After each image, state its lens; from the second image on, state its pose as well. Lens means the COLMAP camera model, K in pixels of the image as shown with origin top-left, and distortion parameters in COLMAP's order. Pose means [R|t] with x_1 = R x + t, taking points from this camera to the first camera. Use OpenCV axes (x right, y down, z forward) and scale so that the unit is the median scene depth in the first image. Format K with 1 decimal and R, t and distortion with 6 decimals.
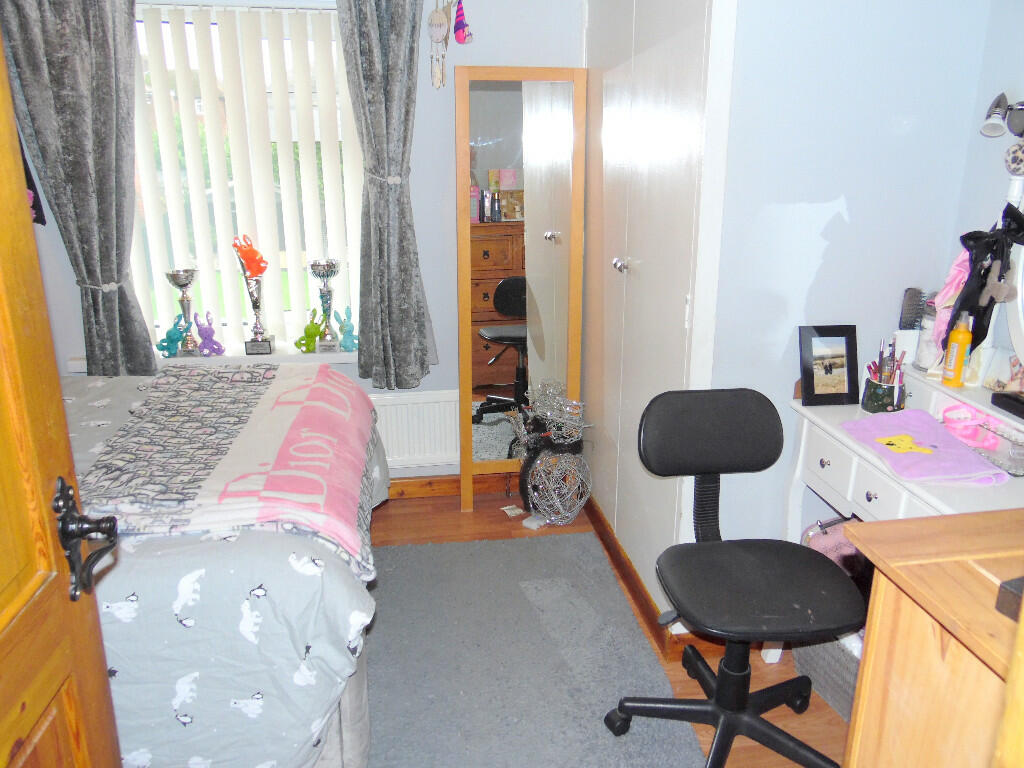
lens RADIAL K [[834.9, 0, 518.4], [0, 834.9, 379.3], [0, 0, 1]] dist [-0.008491, -0.002847]
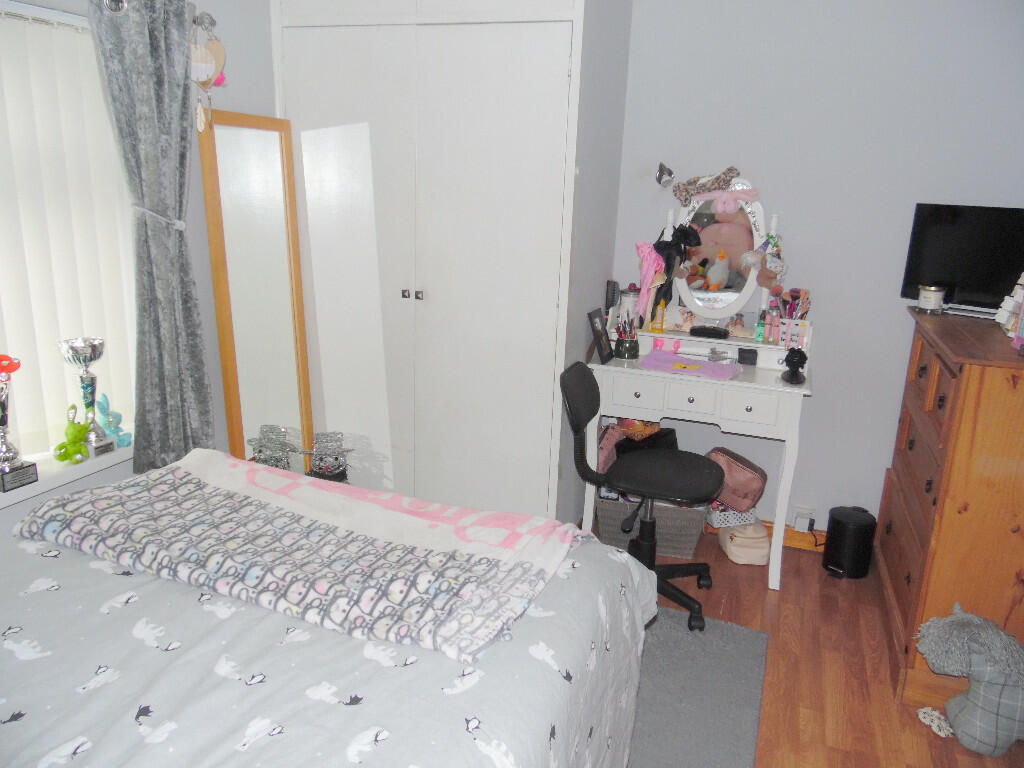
lens RADIAL K [[769.4, 0, 515.5], [0, 769.4, 379.0], [0, 0, 1]] dist [-0.029090, 0.062339]
pose [[0.505282, -0.210383, 0.836916, -0.763252], [0.233845, 0.966921, 0.101881, -0.102668], [-0.830666, 0.144230, 0.537765, 0.334758]]
